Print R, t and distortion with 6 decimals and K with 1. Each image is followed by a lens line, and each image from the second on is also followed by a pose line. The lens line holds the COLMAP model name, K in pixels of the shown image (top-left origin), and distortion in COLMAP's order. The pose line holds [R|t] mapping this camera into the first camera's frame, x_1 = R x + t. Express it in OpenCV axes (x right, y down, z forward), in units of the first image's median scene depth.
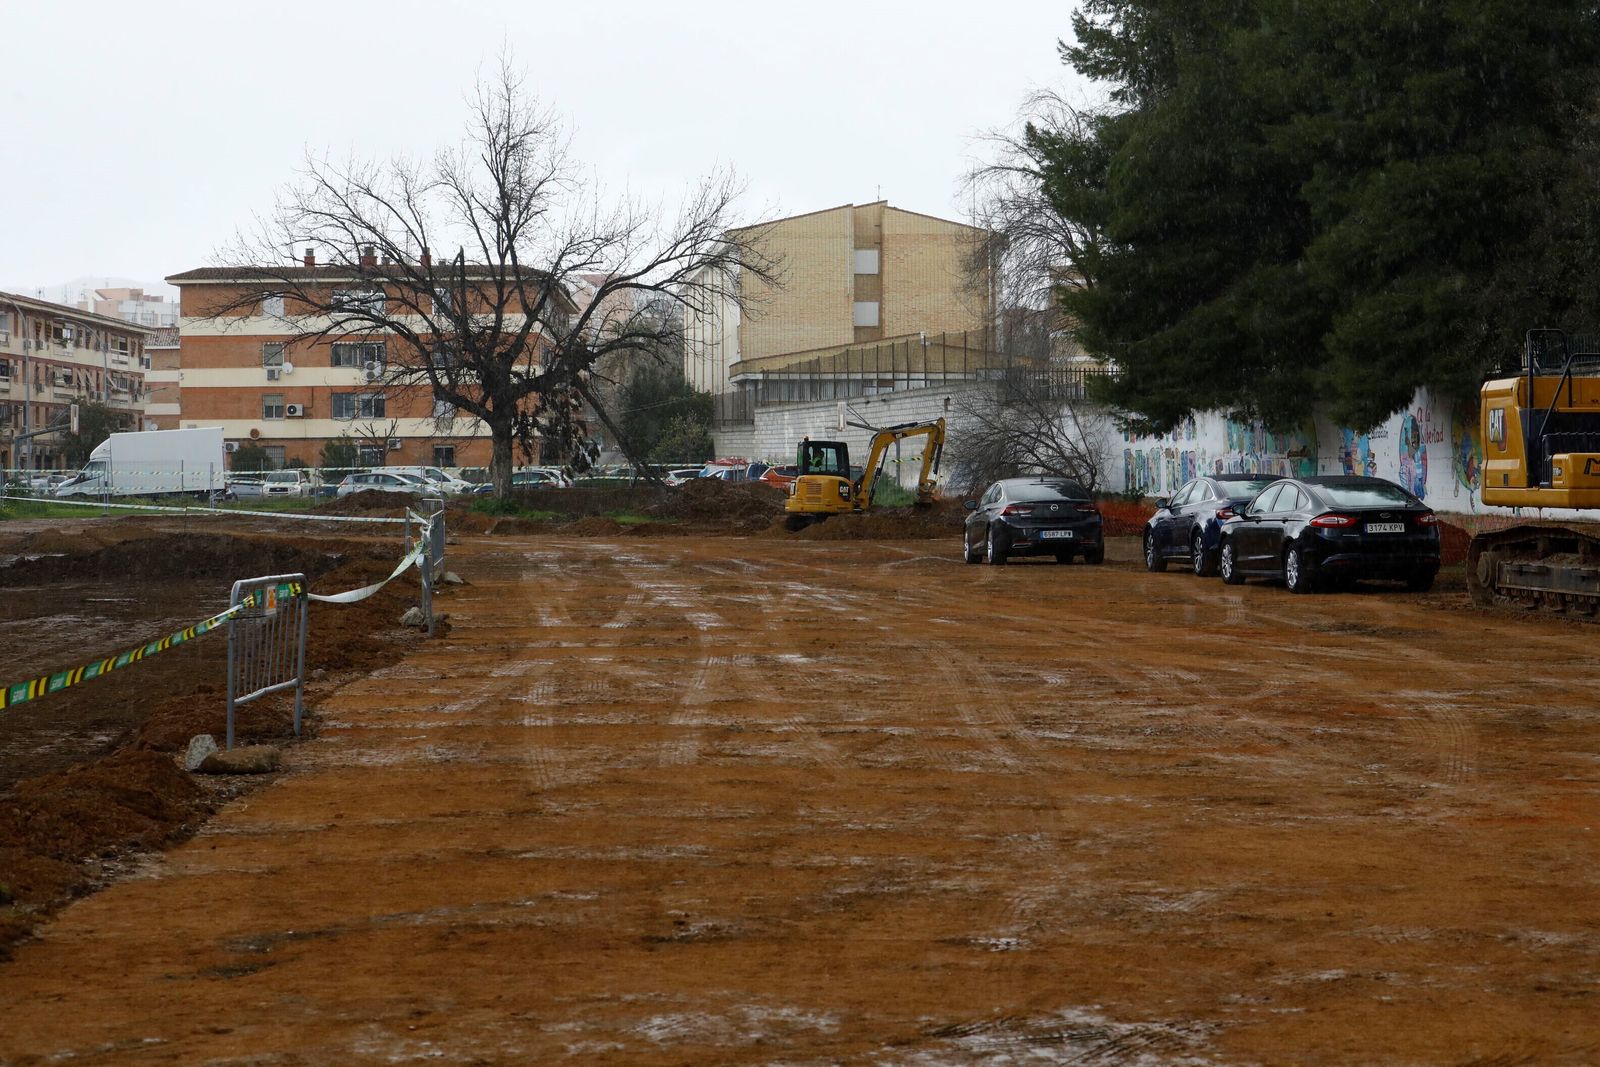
lens RADIAL K [[3284.4, 0, 802.2], [0, 3284.4, 598.0], [0, 0, 1]] dist [-0.240781, -0.102455]
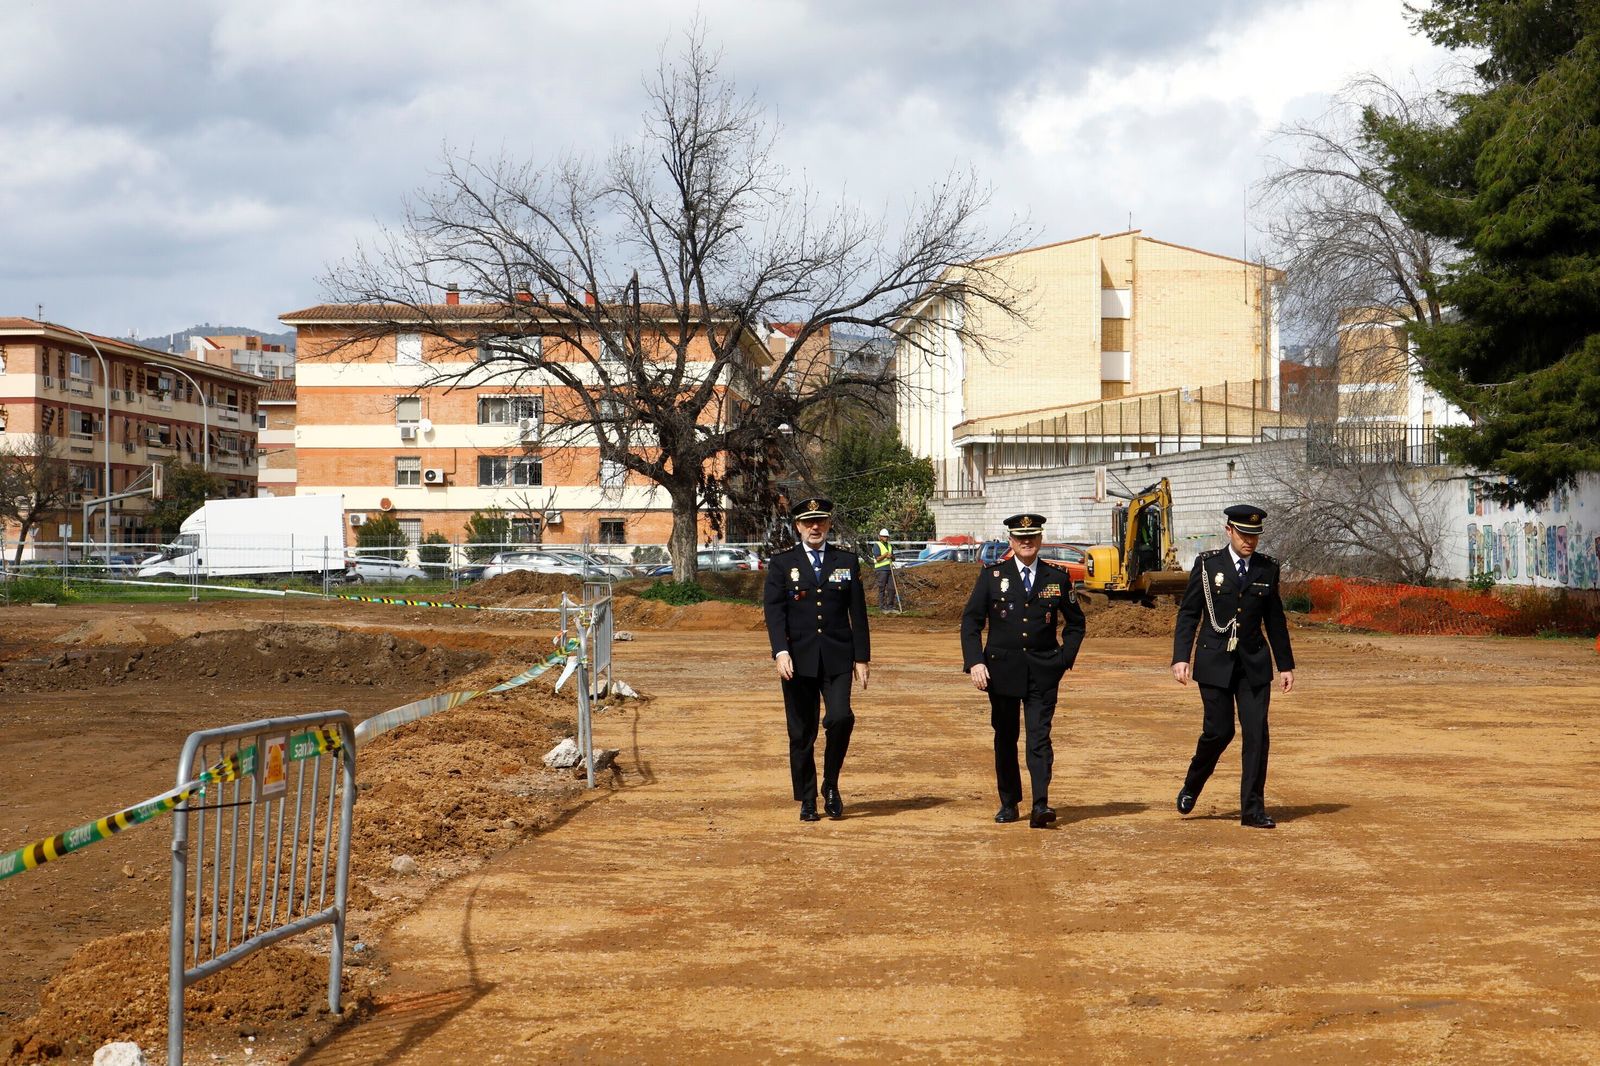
lens RADIAL K [[3284.4, 0, 802.2], [0, 3284.4, 597.5], [0, 0, 1]] dist [-0.240781, -0.102455]
pose [[0.998692, 0.004644, -0.050917, -0.021504], [-0.006050, 0.999603, -0.027507, -0.004685], [0.050769, 0.027779, 0.998324, 0.195659]]
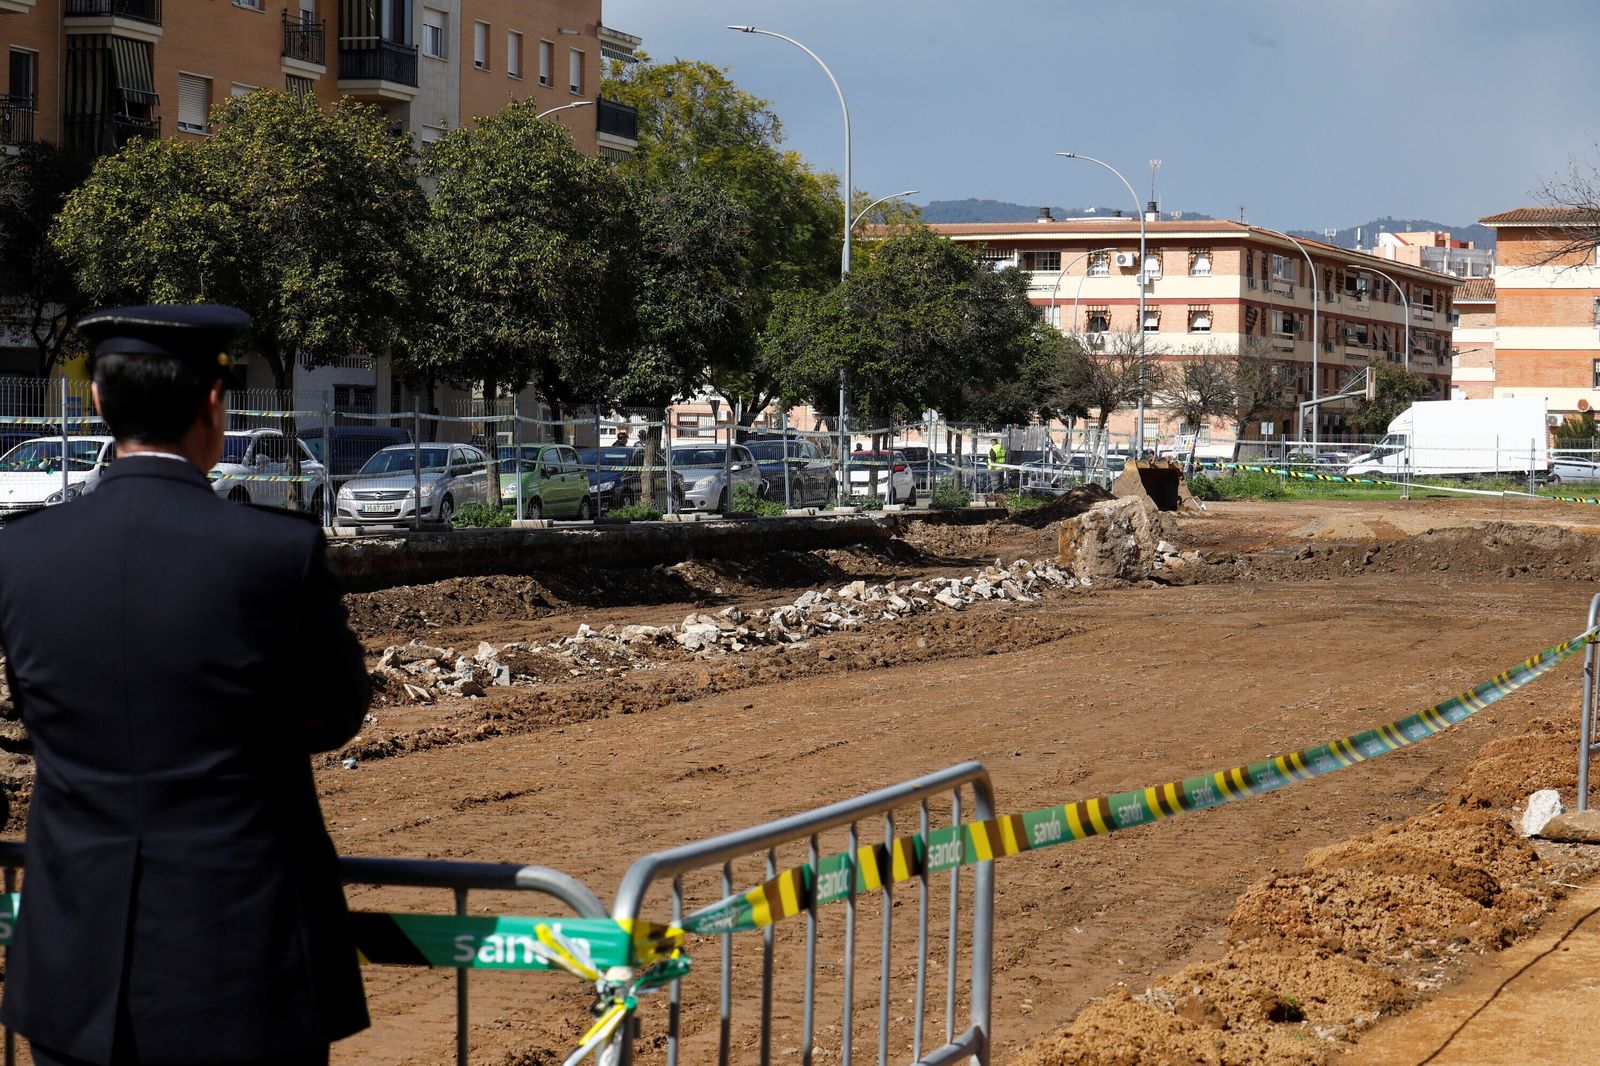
lens RADIAL K [[3706.2, 0, 800.0], [0, 3706.2, 533.0], [0, 0, 1]] dist [-0.085918, -0.426746]
pose [[0.932069, 0.023911, -0.361491, -0.012532], [-0.029522, 0.999514, -0.010005, -0.002038], [0.361077, 0.019998, 0.932322, 0.042643]]
